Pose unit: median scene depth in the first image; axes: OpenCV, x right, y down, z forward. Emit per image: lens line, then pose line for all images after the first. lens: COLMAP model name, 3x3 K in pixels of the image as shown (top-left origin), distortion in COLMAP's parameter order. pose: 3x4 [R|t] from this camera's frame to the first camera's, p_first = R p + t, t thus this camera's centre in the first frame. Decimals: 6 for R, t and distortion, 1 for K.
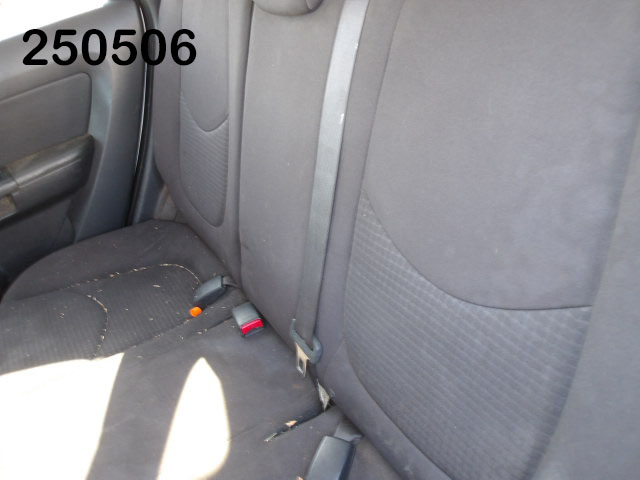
lens RADIAL K [[516.2, 0, 320.0], [0, 516.2, 240.0], [0, 0, 1]] dist [0.009244, -0.022416]
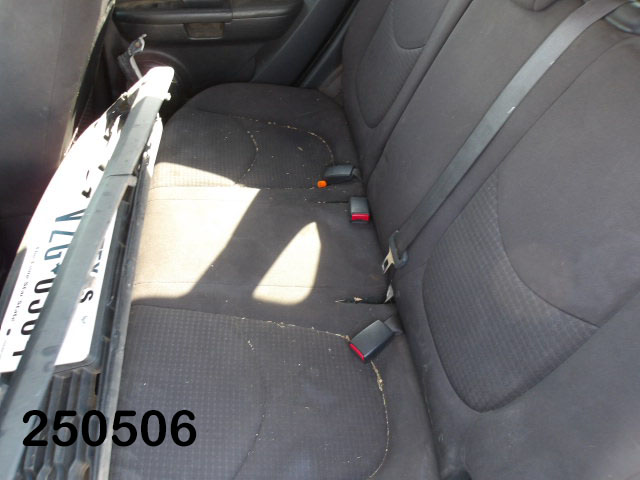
lens RADIAL K [[516.2, 0, 320.0], [0, 516.2, 240.0], [0, 0, 1]] dist [0.009244, -0.022416]
pose [[0.878950, 0.460770, -0.123036, -0.056057], [-0.423935, 0.873038, 0.241004, -0.058150], [0.218463, -0.159672, 0.962694, -0.295974]]
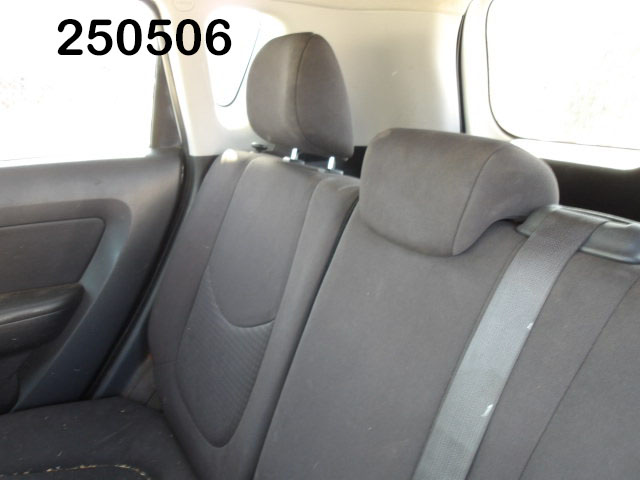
lens RADIAL K [[516.2, 0, 320.0], [0, 516.2, 240.0], [0, 0, 1]] dist [0.009244, -0.022416]
pose [[0.973337, 0.220752, 0.062323, -0.248322], [-0.192144, 0.933057, -0.304113, -0.167477], [-0.125285, 0.284029, 0.950595, 0.236558]]
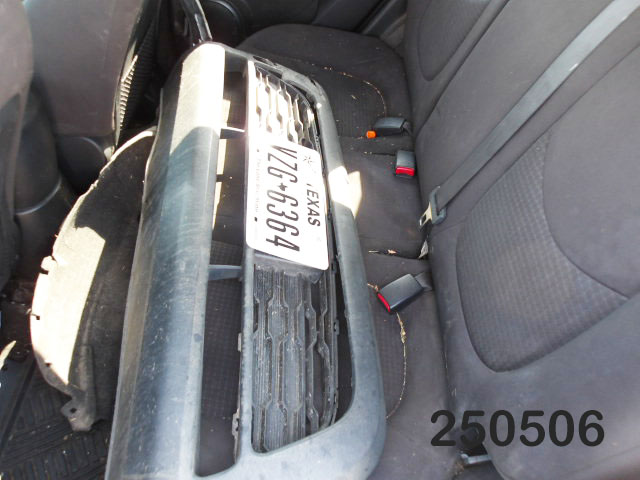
lens RADIAL K [[516.2, 0, 320.0], [0, 516.2, 240.0], [0, 0, 1]] dist [0.009244, -0.022416]
pose [[0.809626, 0.564972, -0.159099, -0.013589], [-0.488401, 0.798808, 0.351242, -0.045771], [0.325531, -0.206670, 0.922668, -0.300219]]
